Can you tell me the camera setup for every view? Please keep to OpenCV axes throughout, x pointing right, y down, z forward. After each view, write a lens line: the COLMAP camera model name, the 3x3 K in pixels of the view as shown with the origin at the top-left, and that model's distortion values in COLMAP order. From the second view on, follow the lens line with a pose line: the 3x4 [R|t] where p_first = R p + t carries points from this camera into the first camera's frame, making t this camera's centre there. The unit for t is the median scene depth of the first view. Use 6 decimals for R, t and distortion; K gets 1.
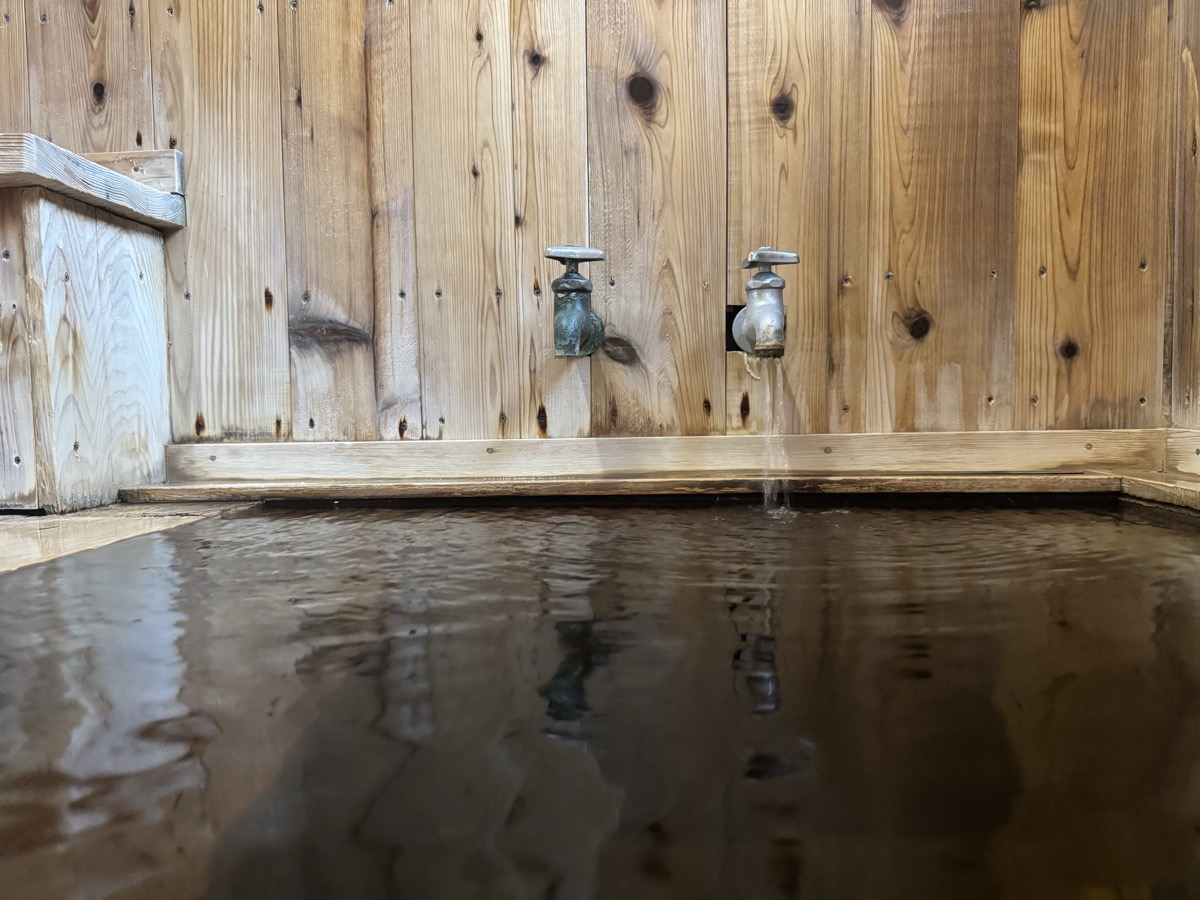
lens RADIAL K [[855.5, 0, 603.8], [0, 855.5, 462.6], [0, 0, 1]] dist [0.039510, -0.049216]
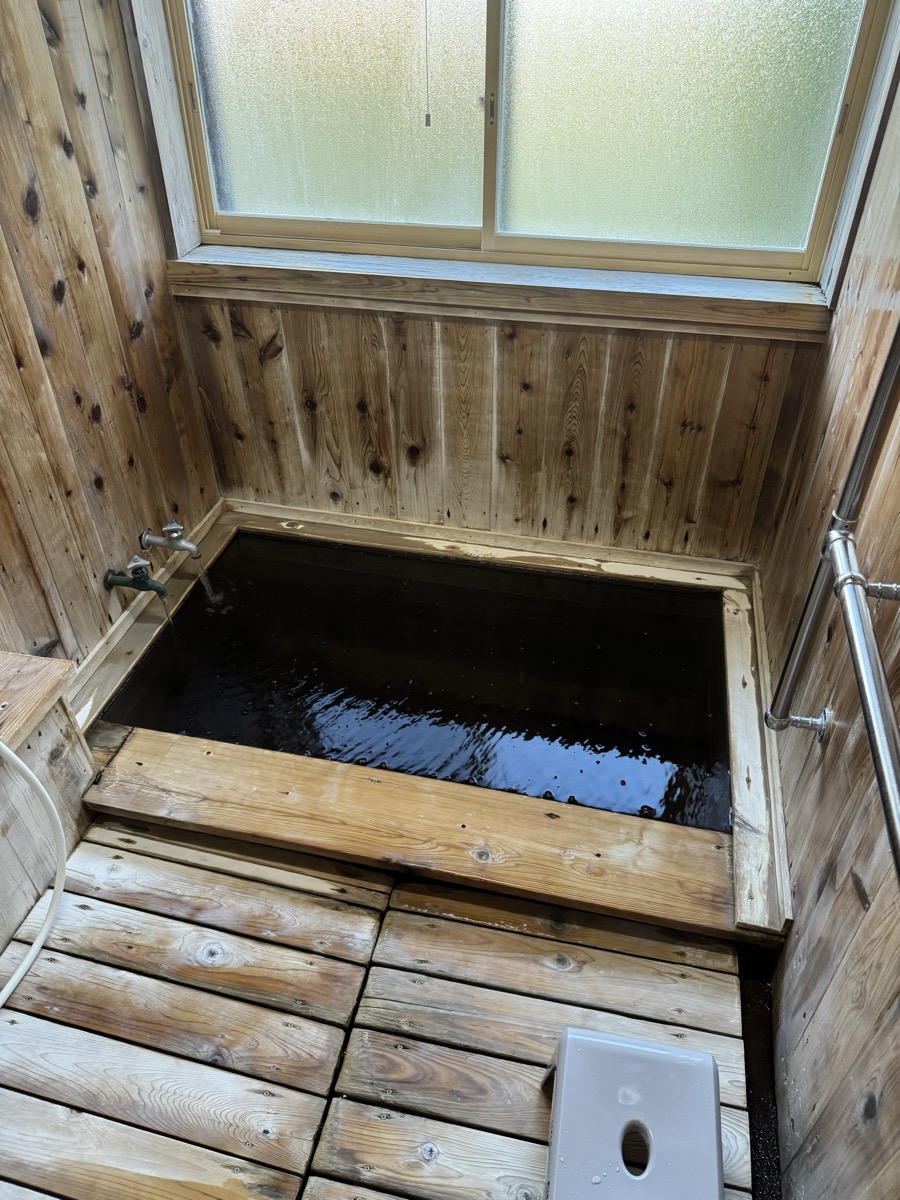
lens RADIAL K [[851.9, 0, 445.3], [0, 851.9, 611.4], [0, 0, 1]] dist [0.059668, -0.079893]
pose [[0.145582, -0.617951, 0.772621, -1.821432], [0.081493, 0.785777, 0.613118, -1.499052], [-0.985984, -0.026296, 0.164754, -0.316704]]
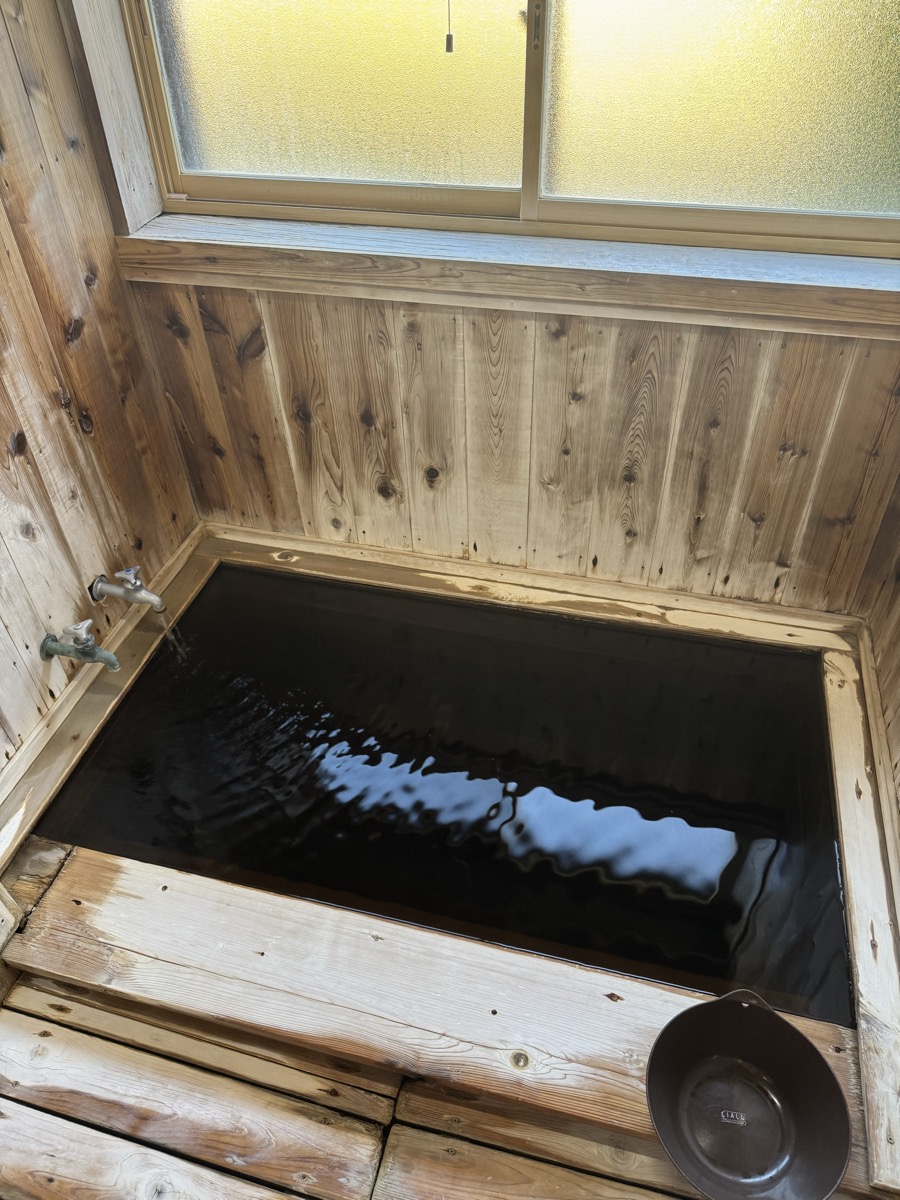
lens RADIAL K [[855.5, 0, 447.6], [0, 855.5, 608.8], [0, 0, 1]] dist [0.039510, -0.049216]
pose [[0.168463, -0.657543, 0.734341, -1.243010], [0.097308, 0.752444, 0.651429, -1.397358], [-0.980893, -0.038285, 0.190743, -0.224284]]
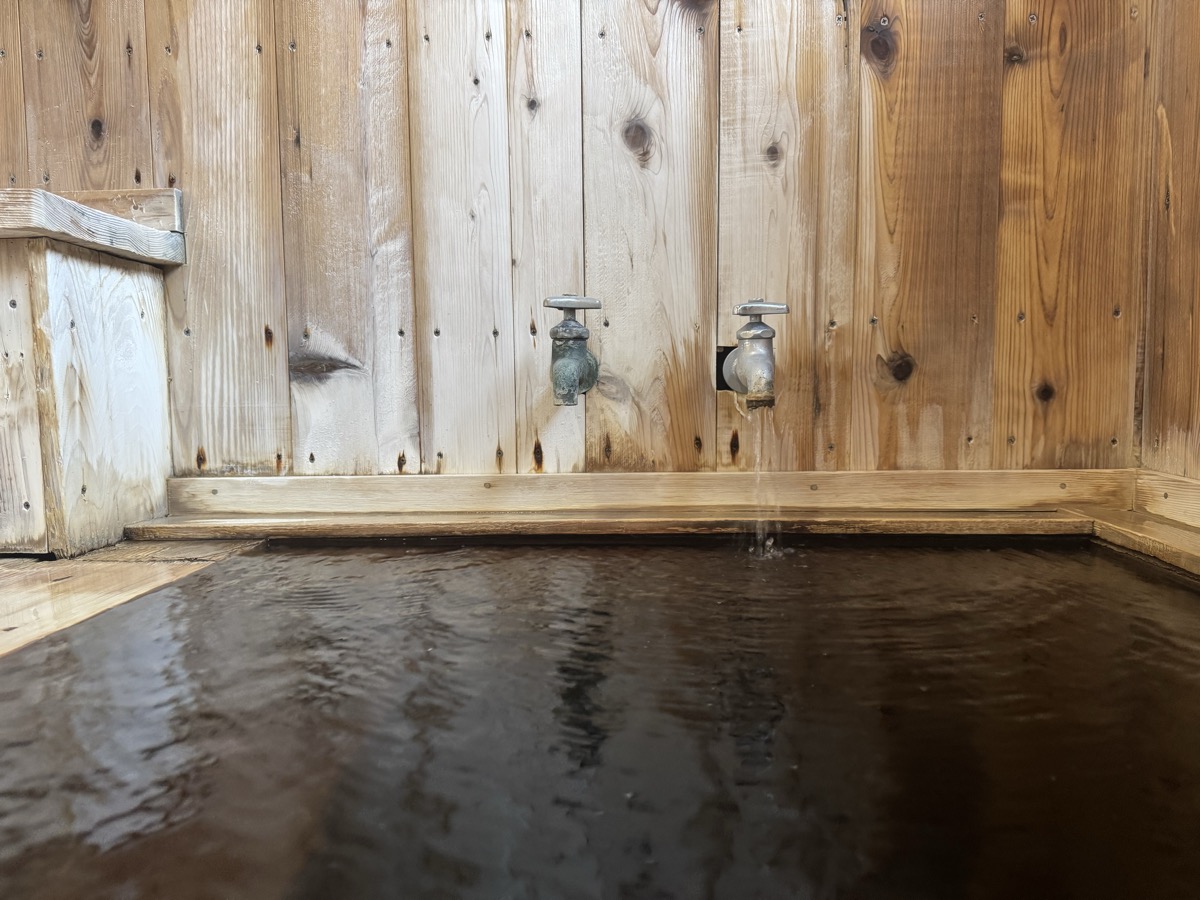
lens RADIAL K [[855.5, 0, 601.4], [0, 855.5, 459.1], [0, 0, 1]] dist [0.039510, -0.049216]
pose [[0.999749, 0.000452, 0.022383, -0.019721], [-0.000954, 0.999749, 0.022400, -0.071108], [-0.022368, -0.022416, 0.999498, -0.030473]]
